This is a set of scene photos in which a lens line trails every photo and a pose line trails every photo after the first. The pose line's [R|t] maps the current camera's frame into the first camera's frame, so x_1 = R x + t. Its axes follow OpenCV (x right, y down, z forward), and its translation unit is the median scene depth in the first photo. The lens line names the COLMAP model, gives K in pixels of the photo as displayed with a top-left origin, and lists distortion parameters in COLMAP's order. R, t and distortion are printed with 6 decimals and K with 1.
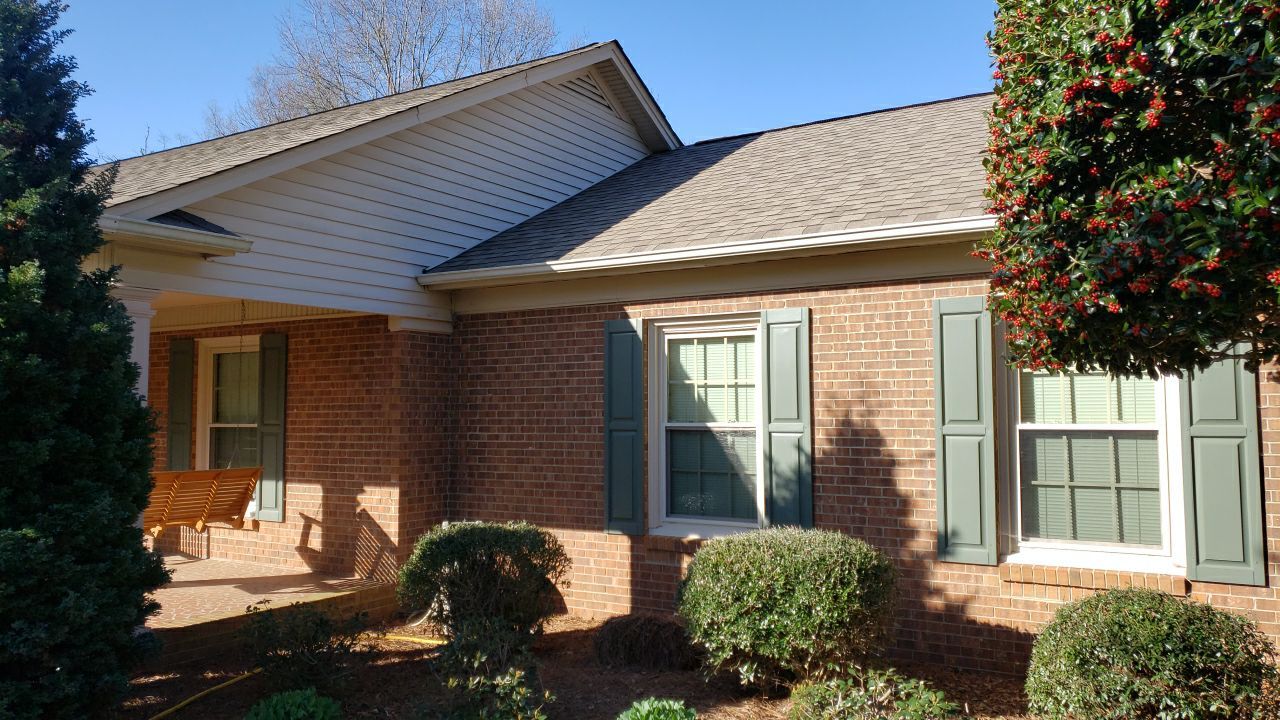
lens RADIAL K [[1002.8, 0, 640.0], [0, 1002.8, 360.0], [0, 0, 1]] dist [0.121606, -0.222673]
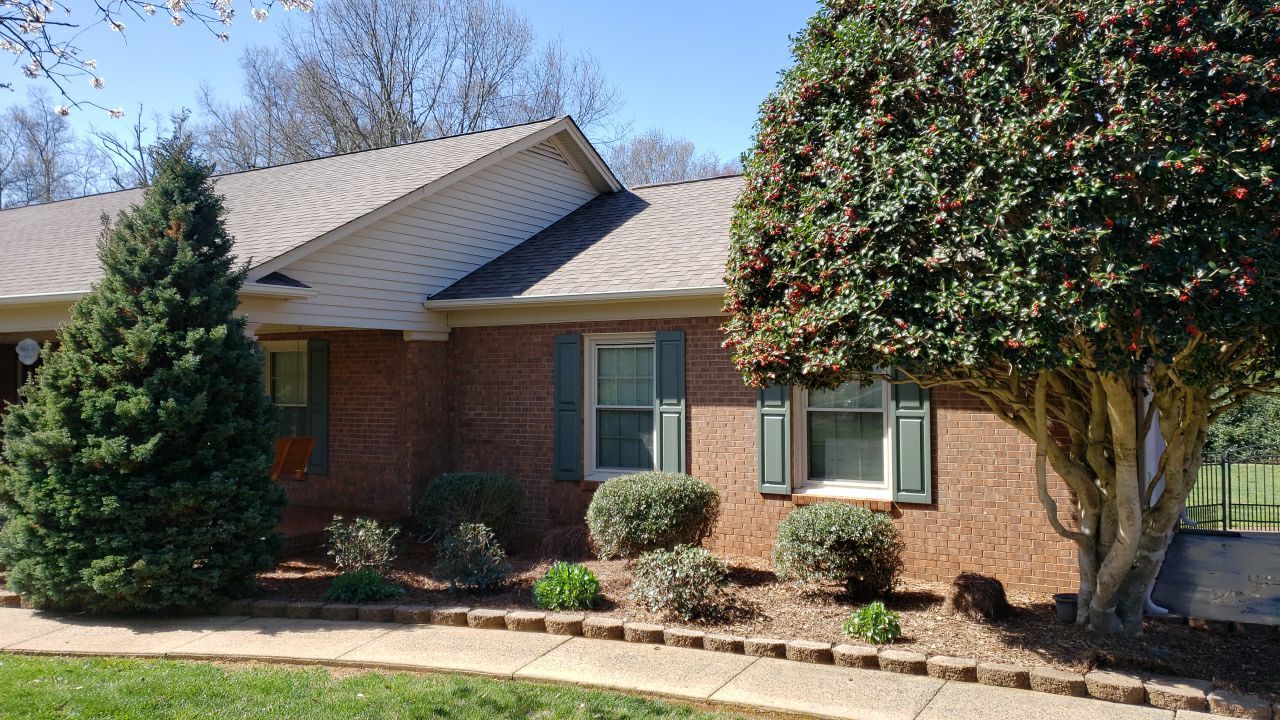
lens RADIAL K [[980.9, 0, 657.7], [0, 980.9, 361.2], [0, 0, 1]] dist [0.119039, -0.188323]
pose [[0.999383, -0.000078, 0.035113, 0.059381], [-0.001164, 0.999375, 0.035340, -0.048215], [-0.035094, -0.035359, 0.998758, -0.398317]]
